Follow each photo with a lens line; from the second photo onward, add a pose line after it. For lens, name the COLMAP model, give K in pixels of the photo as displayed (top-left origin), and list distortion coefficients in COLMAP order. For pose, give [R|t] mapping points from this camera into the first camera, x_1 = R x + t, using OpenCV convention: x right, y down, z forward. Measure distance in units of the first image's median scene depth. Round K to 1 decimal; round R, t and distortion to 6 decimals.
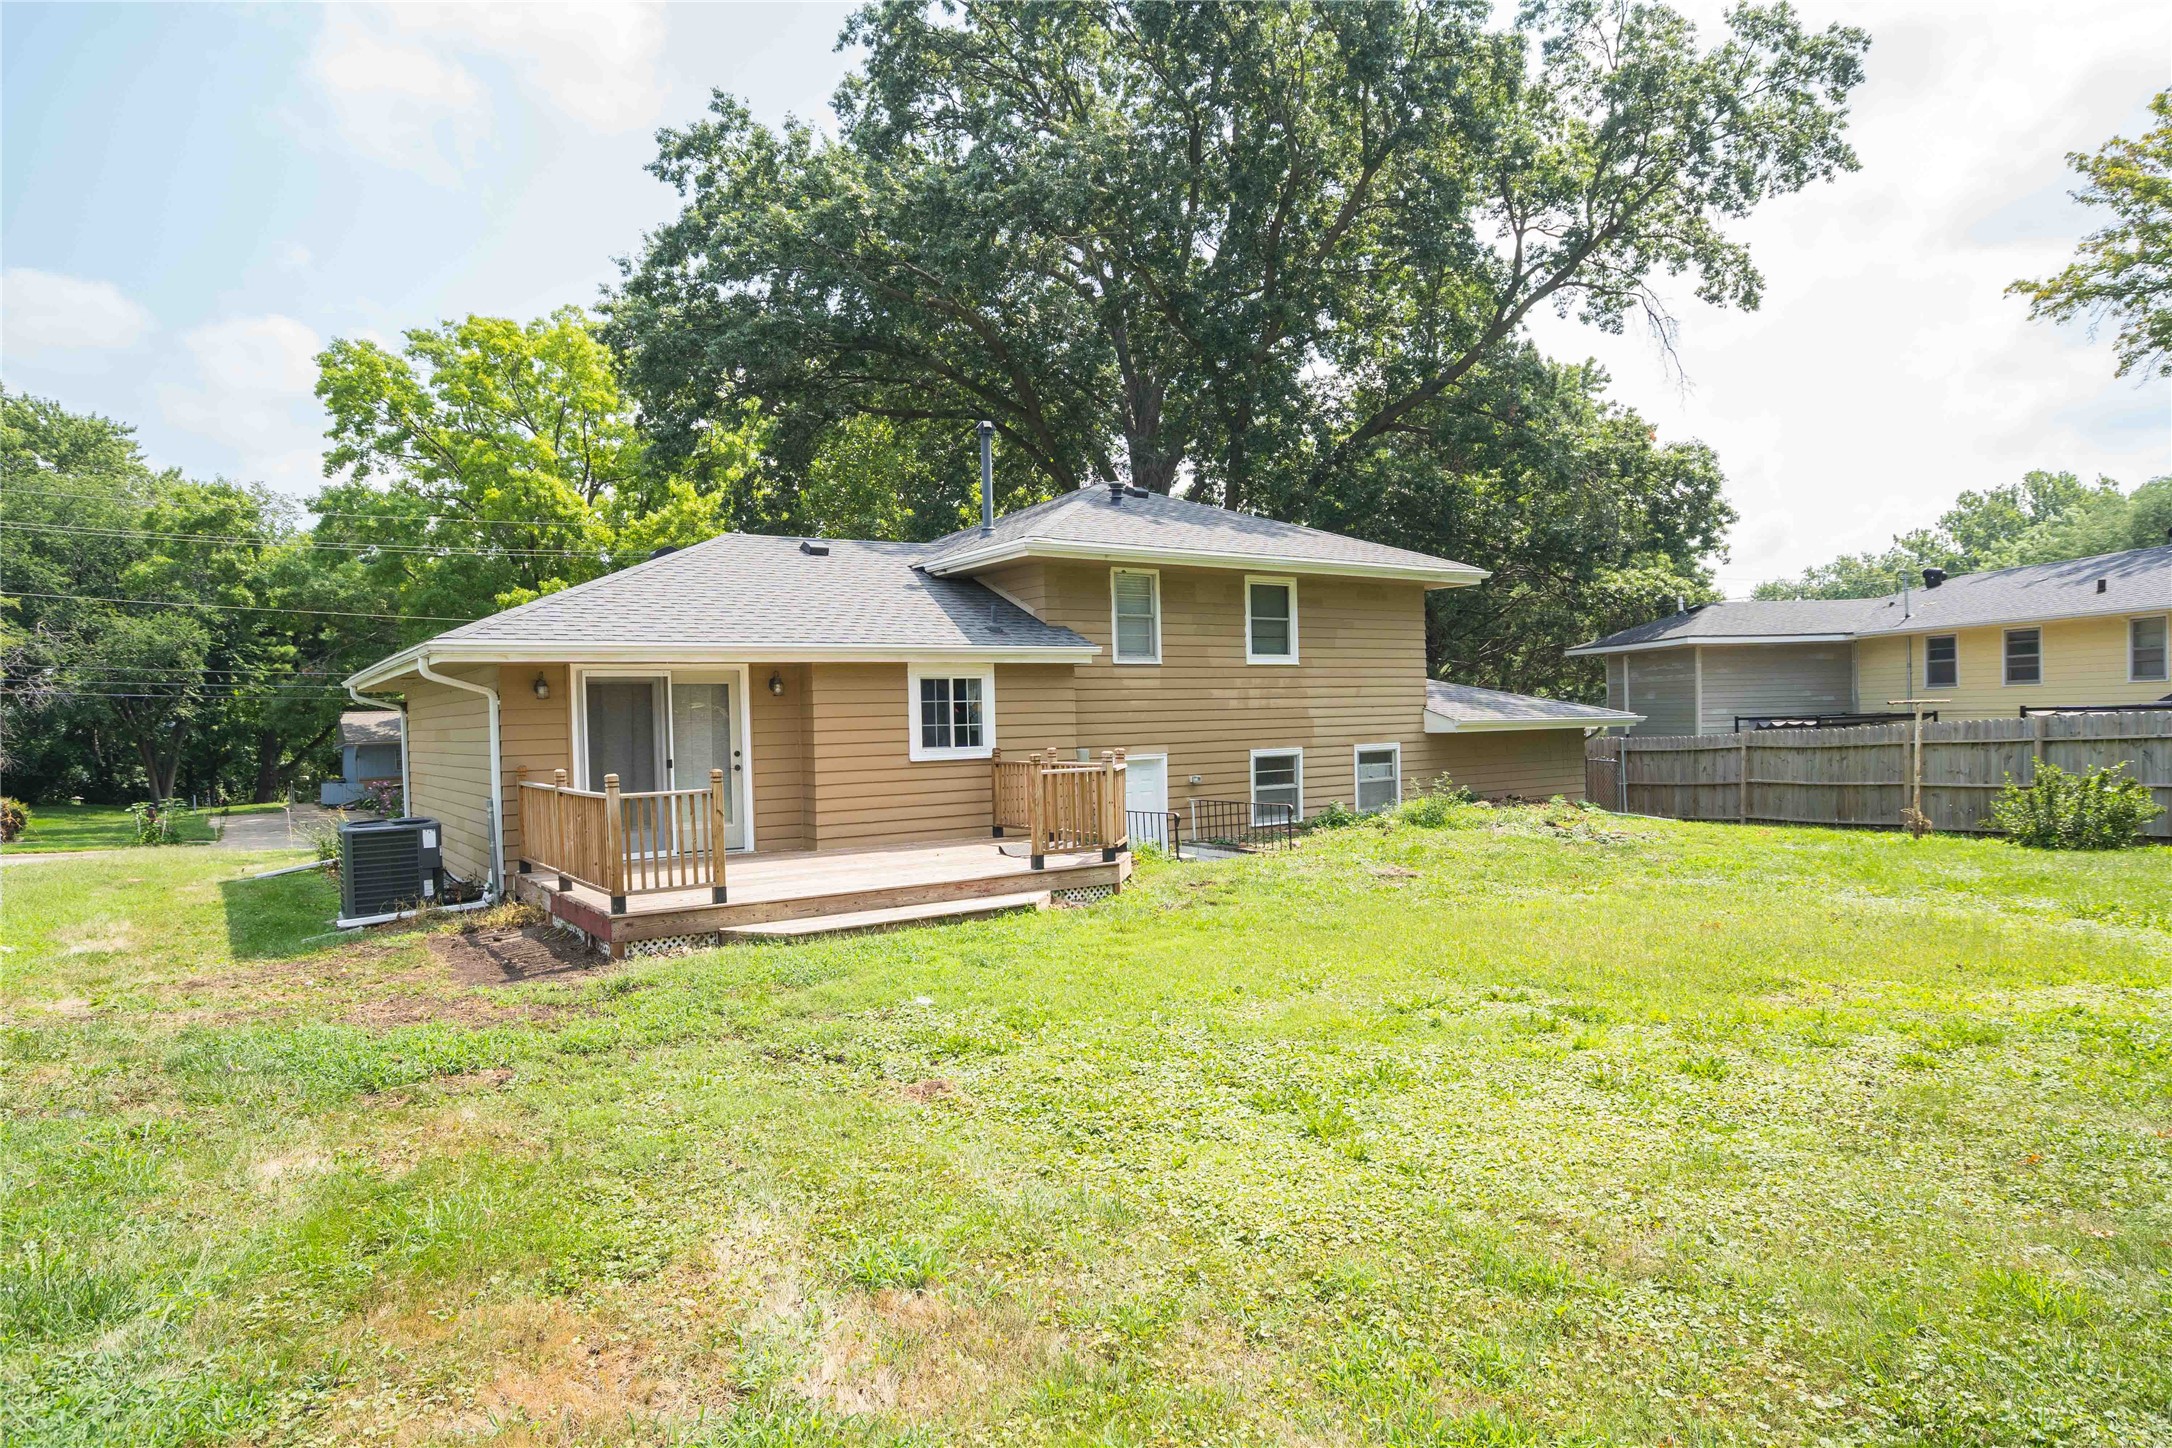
lens RADIAL K [[1244.1, 0, 1086.0], [0, 1244.1, 724.0], [0, 0, 1]] dist [-0.006847, 0.000854]
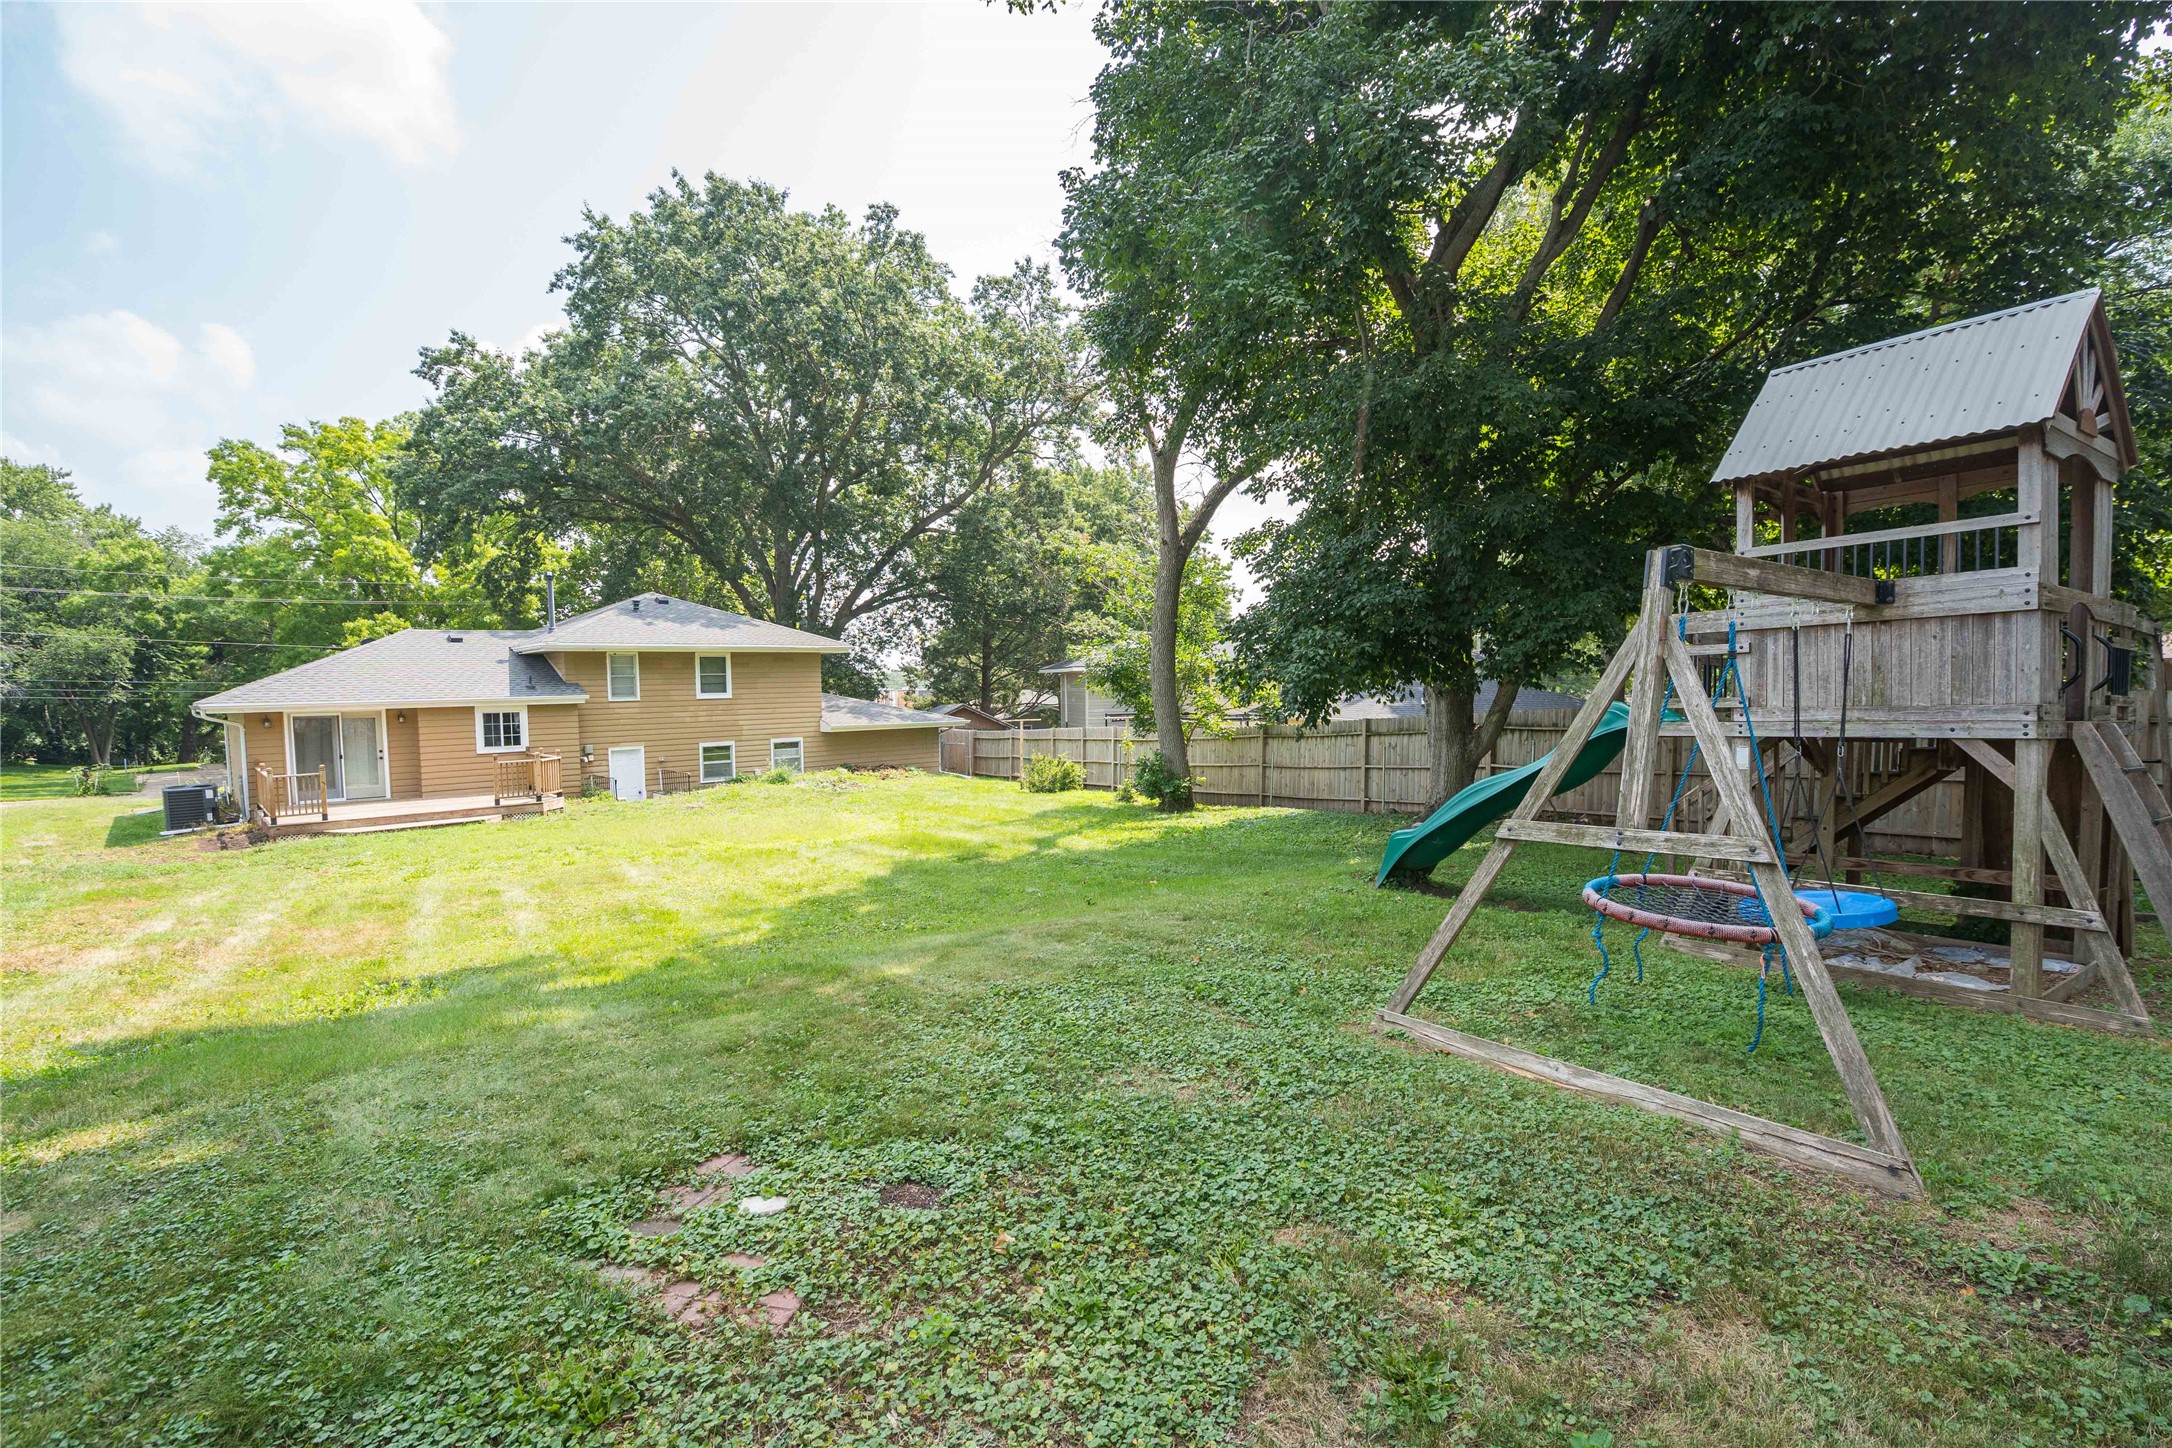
lens RADIAL K [[955.5, 0, 1037.1], [0, 955.5, 729.7], [0, 0, 1]] dist [-0.015086, 0.000061]
pose [[0.990739, 0.000226, 0.135780, 0.436609], [-0.005194, 0.999330, 0.036241, -0.055425], [-0.135681, -0.036611, 0.990076, -0.526405]]
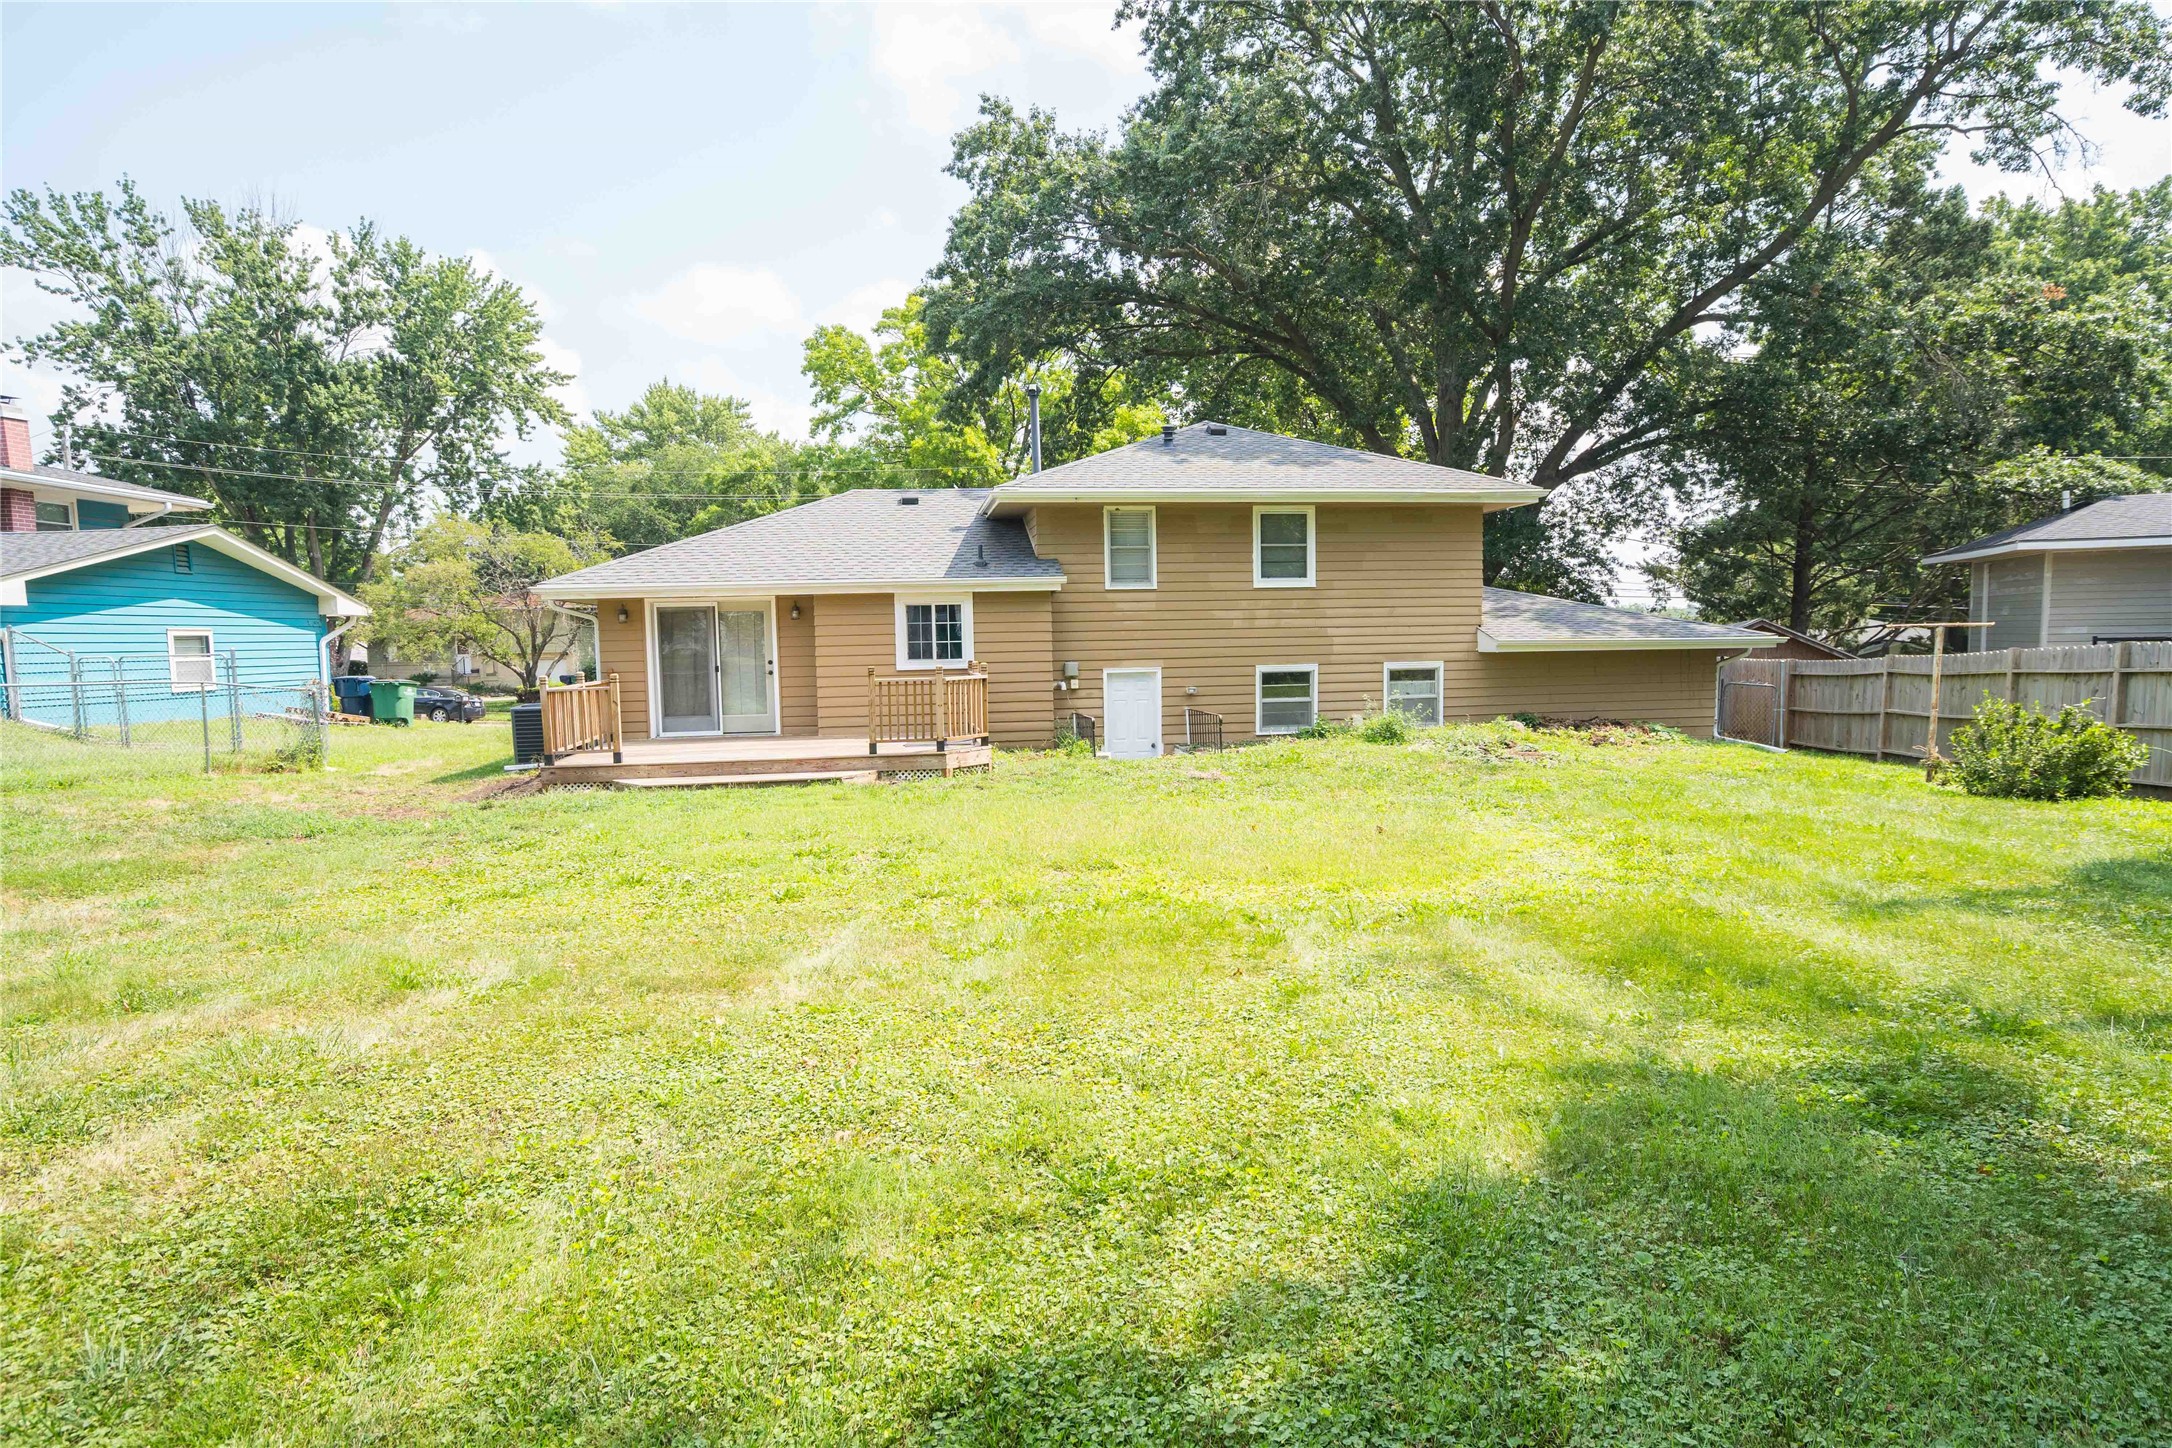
lens RADIAL K [[1206.7, 0, 1086.0], [0, 1206.7, 724.0], [0, 0, 1]] dist [-0.035315, 0.036943]
pose [[0.905456, 0.037659, -0.422766, 0.436451], [-0.005425, 0.997001, 0.077192, -0.009027], [0.424405, -0.067600, 0.902945, -0.033060]]
